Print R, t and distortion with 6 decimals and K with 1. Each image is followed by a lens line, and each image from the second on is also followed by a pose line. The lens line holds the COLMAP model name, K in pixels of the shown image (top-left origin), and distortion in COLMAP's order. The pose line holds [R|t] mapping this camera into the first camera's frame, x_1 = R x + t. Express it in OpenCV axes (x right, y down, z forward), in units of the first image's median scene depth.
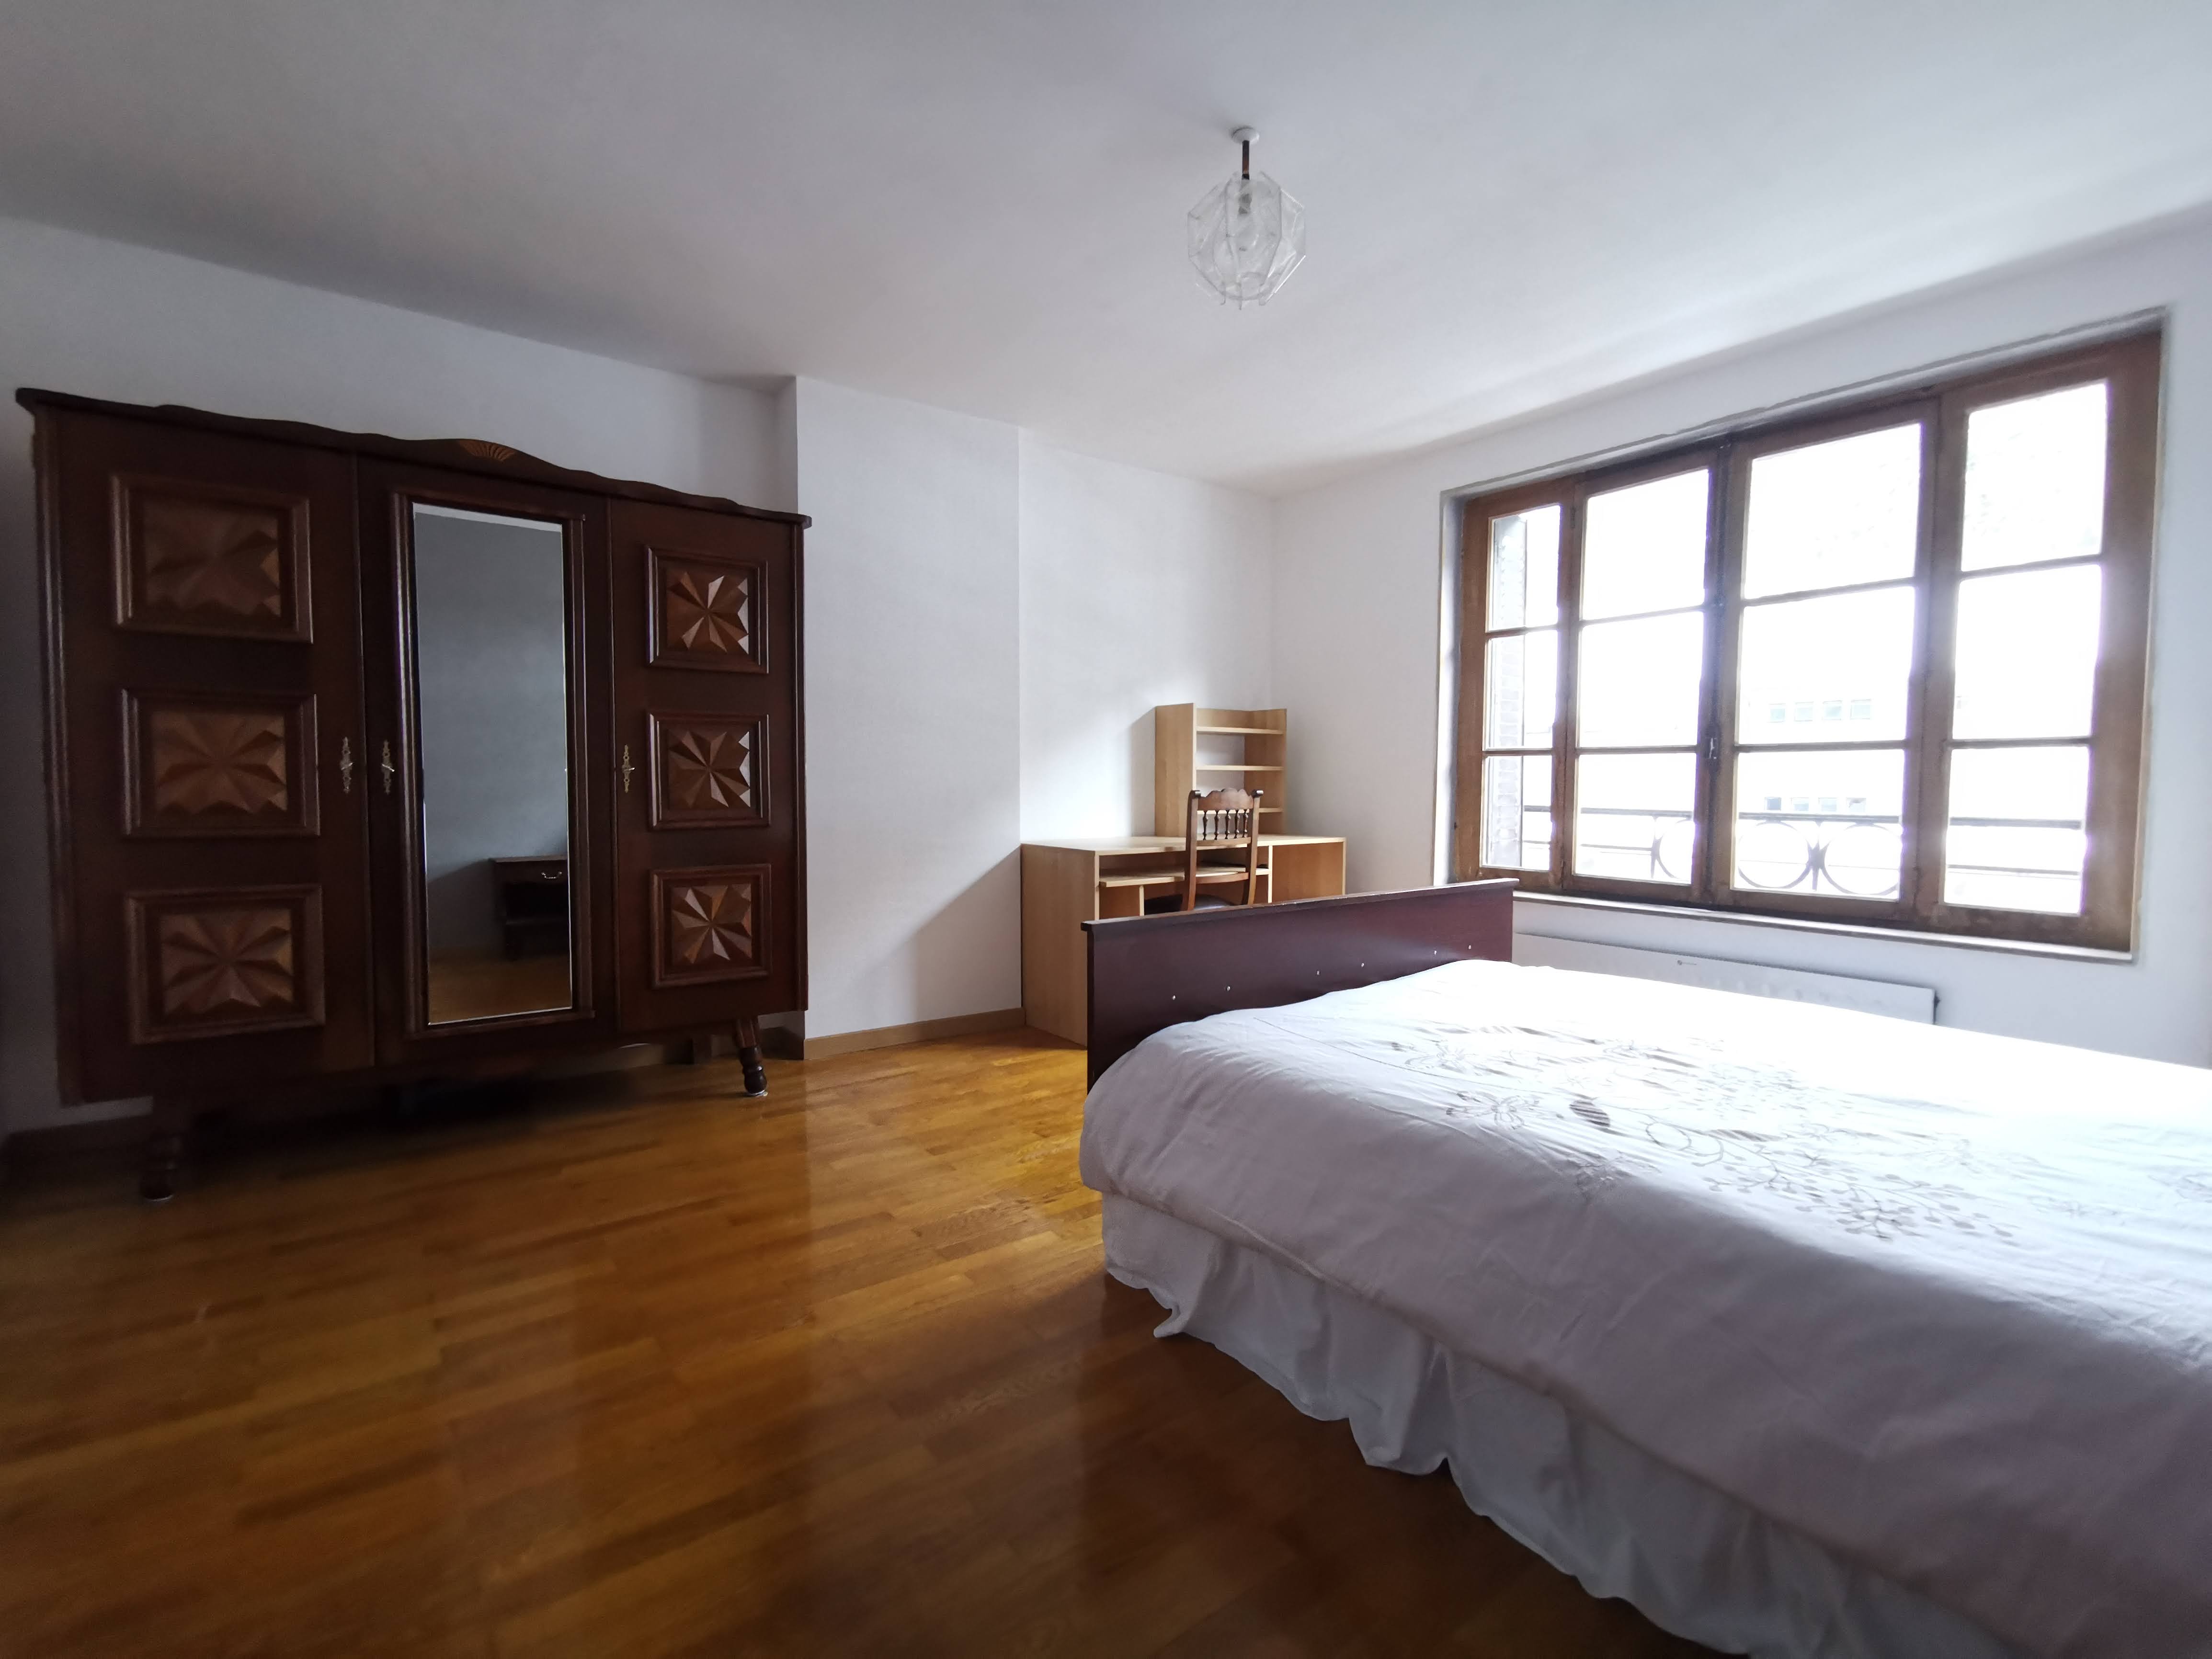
lens RADIAL K [[1018.0, 0, 1103.3], [0, 1018.0, 831.2], [0, 0, 1]] dist [-0.000278, 0.000559]
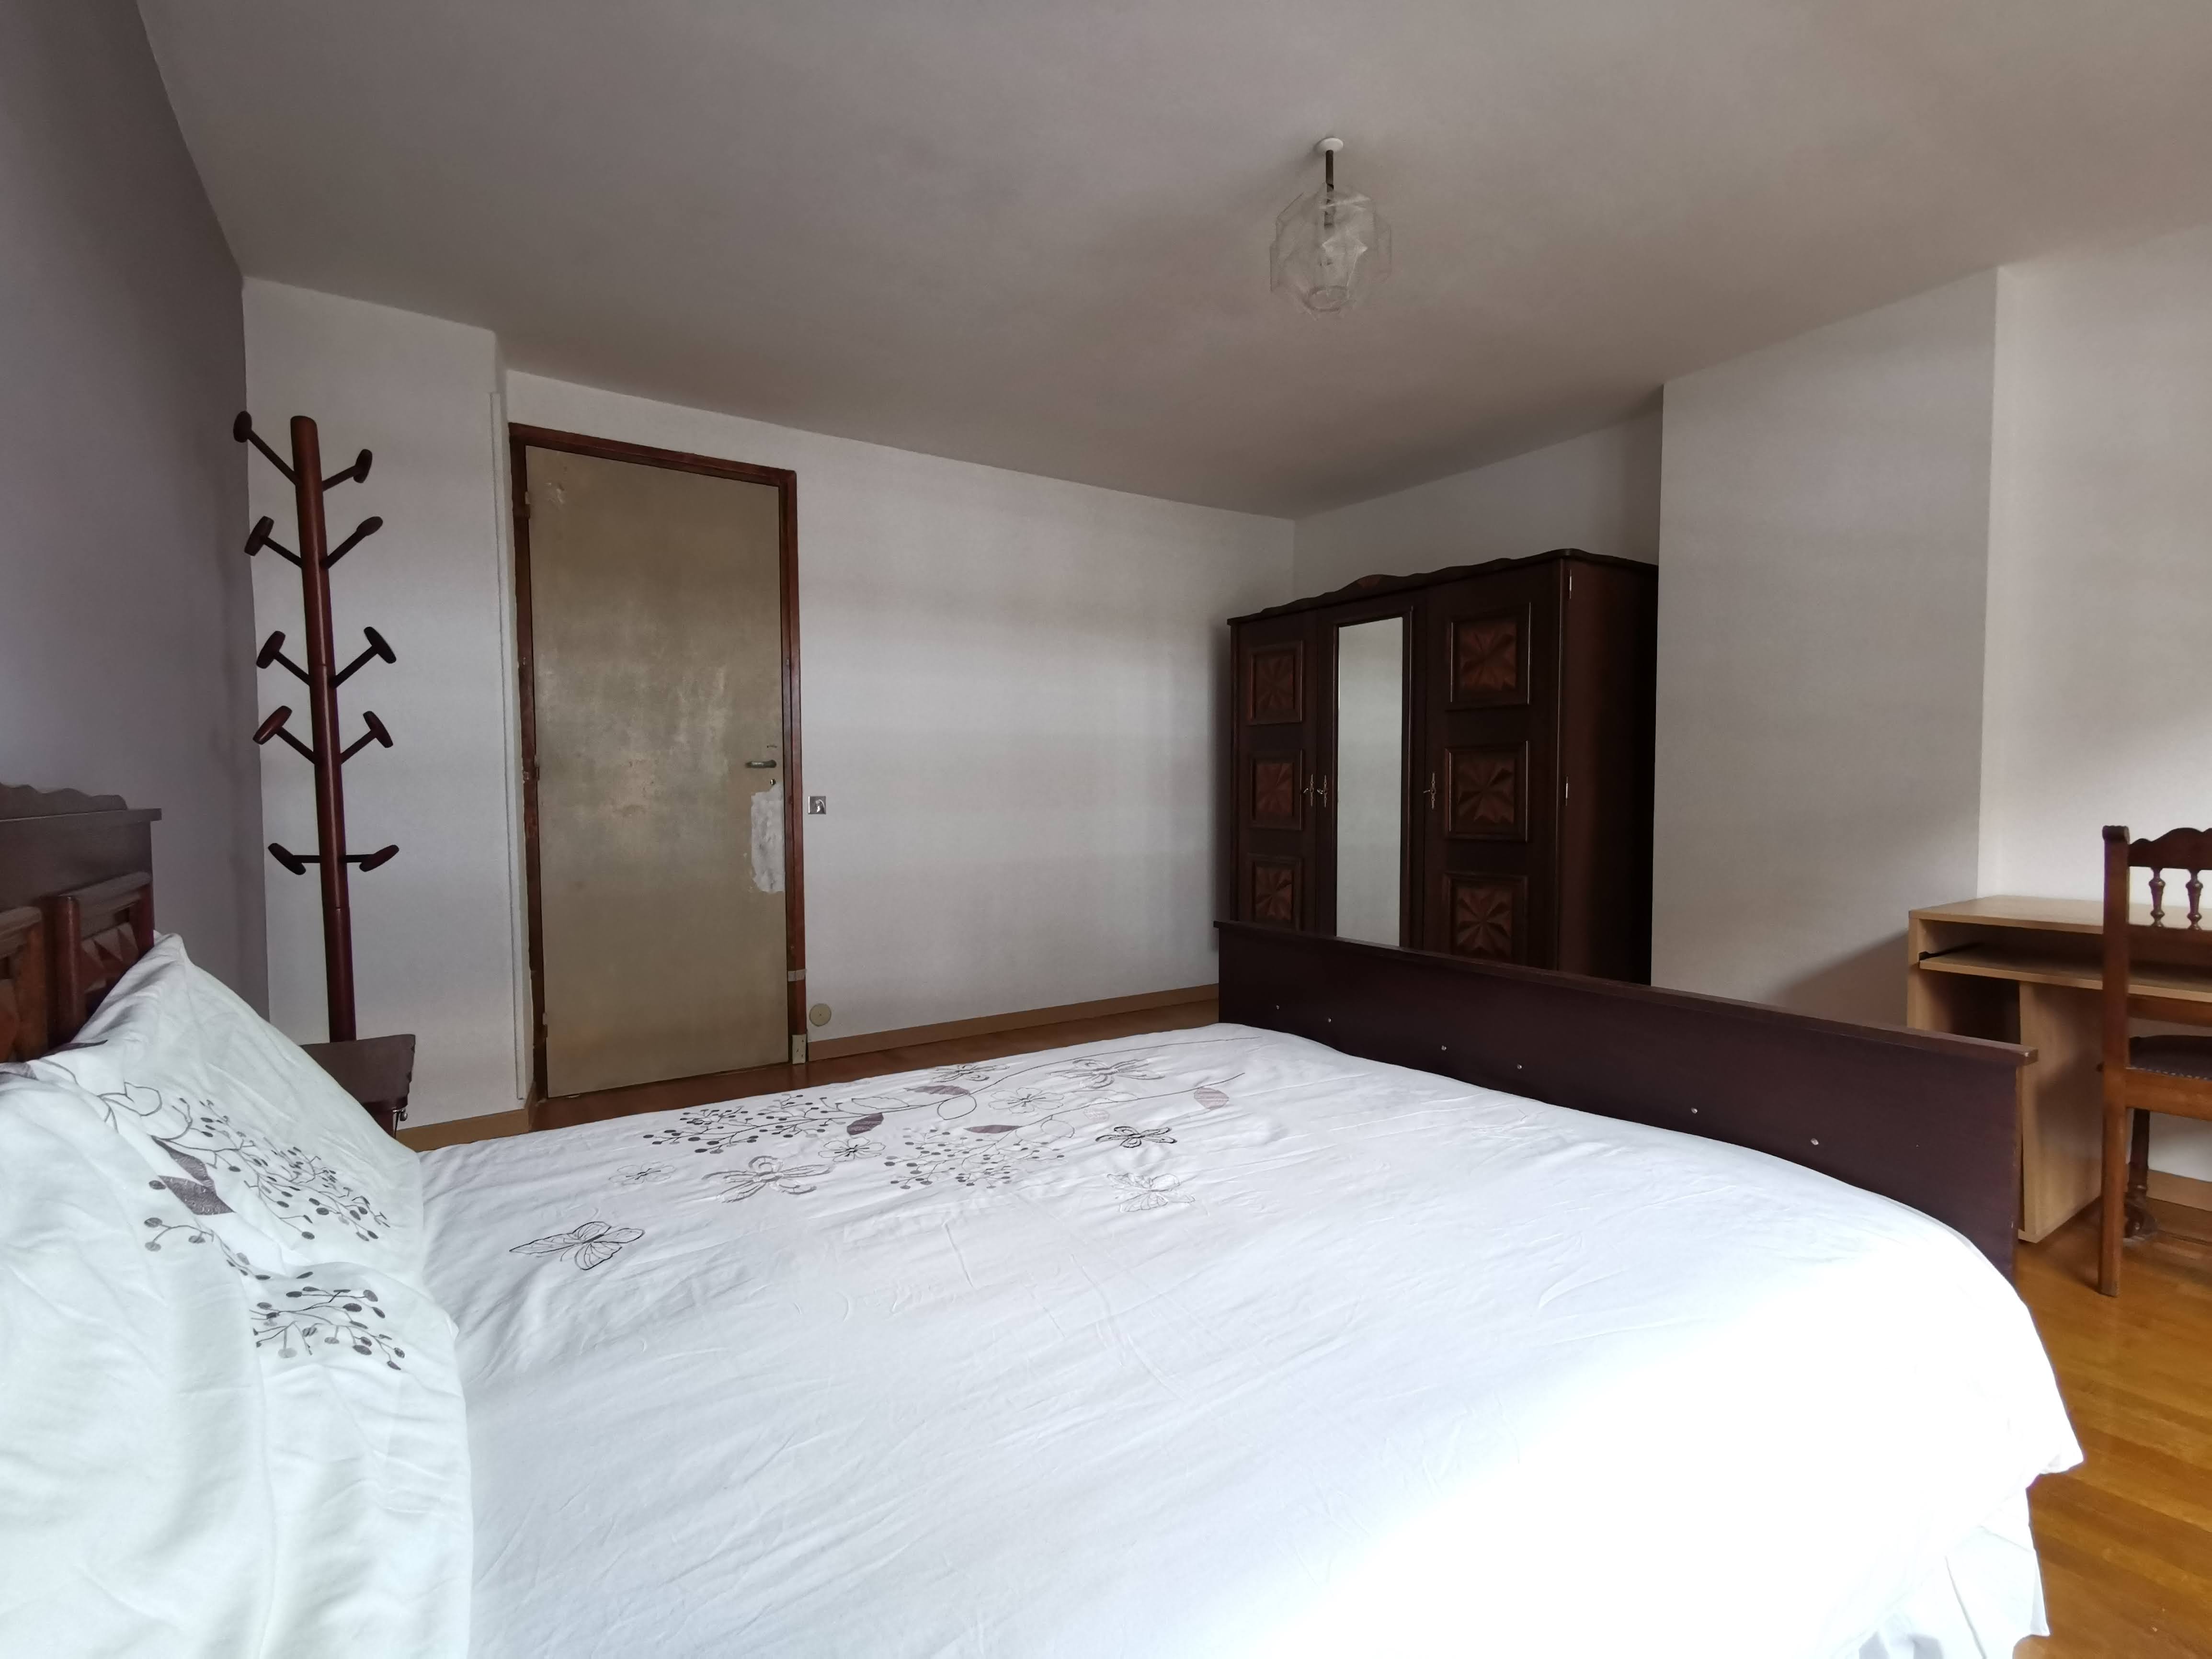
lens RADIAL K [[1018.0, 0, 1103.3], [0, 1018.0, 831.2], [0, 0, 1]] dist [-0.000278, 0.000559]
pose [[-0.060162, 0.039886, -0.997391, 0.815140], [-0.047696, 0.997945, 0.042786, -0.042475], [0.997048, 0.050145, -0.058136, 0.616180]]
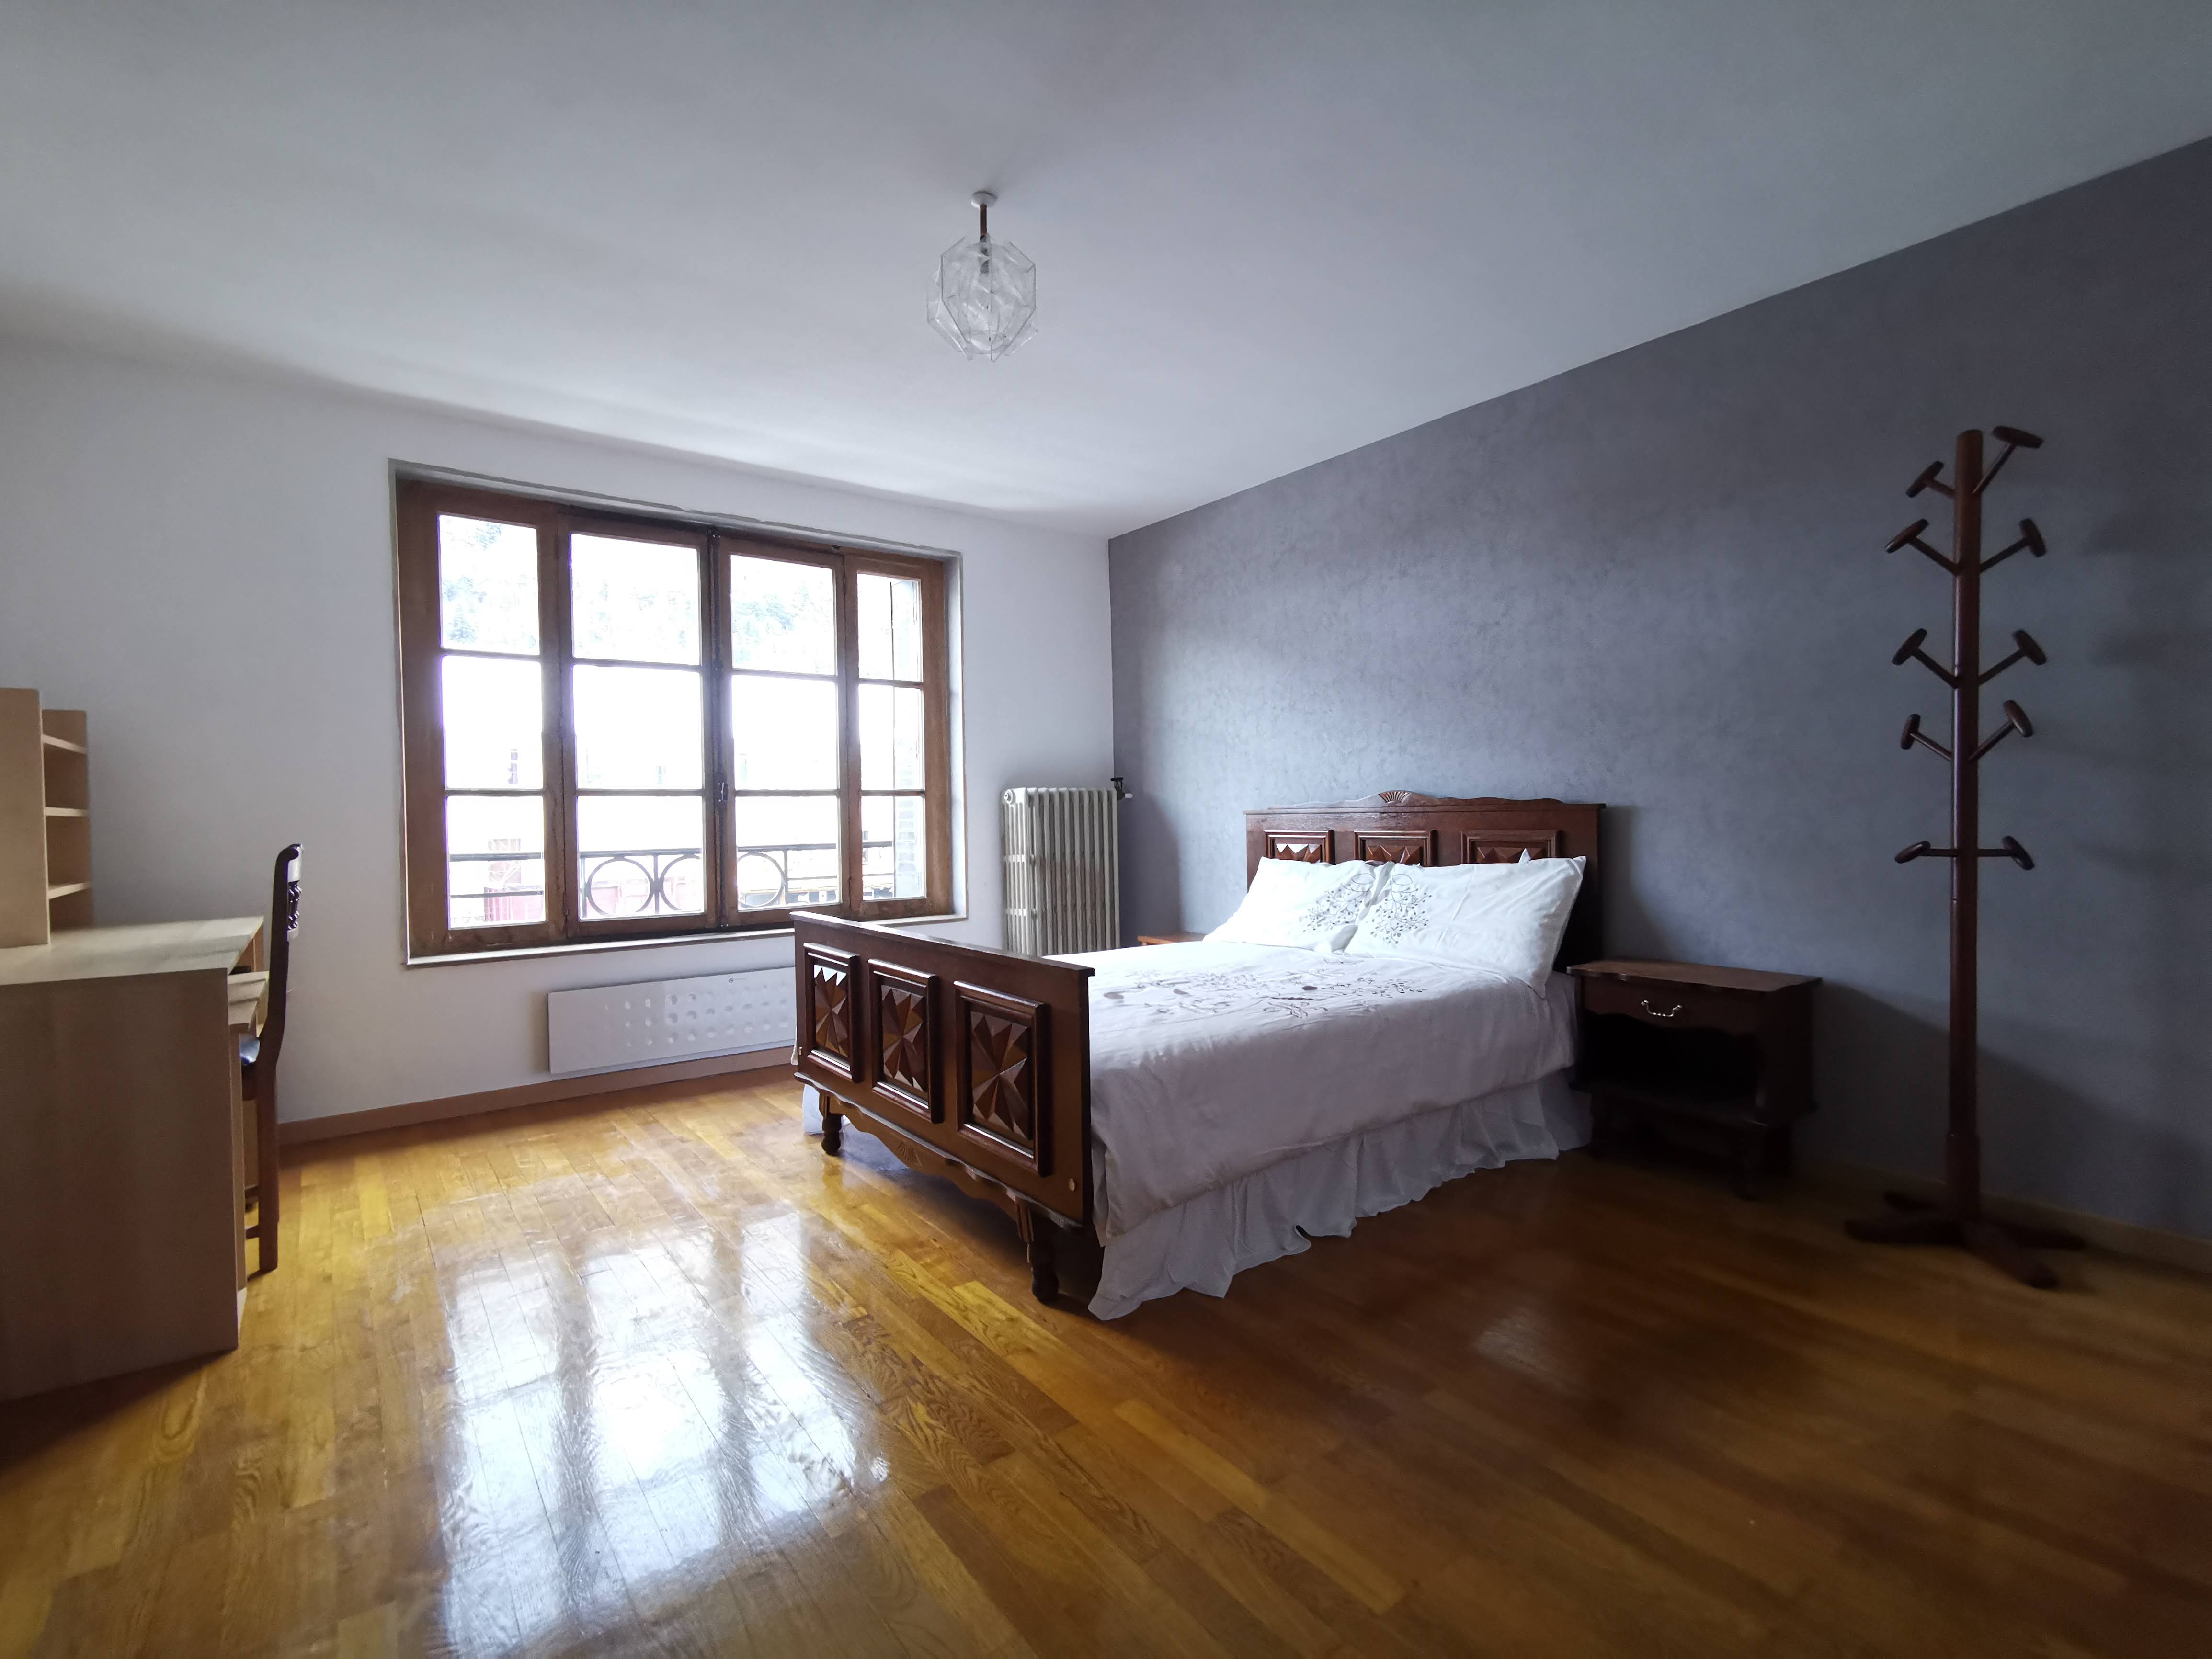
lens RADIAL K [[1018.0, 0, 1103.3], [0, 1018.0, 831.2], [0, 0, 1]] dist [-0.000278, 0.000559]
pose [[-0.012931, -0.020942, 0.999697, -0.649015], [0.064753, 0.997665, 0.021737, -0.039517], [-0.997818, 0.065014, -0.011545, 0.661889]]
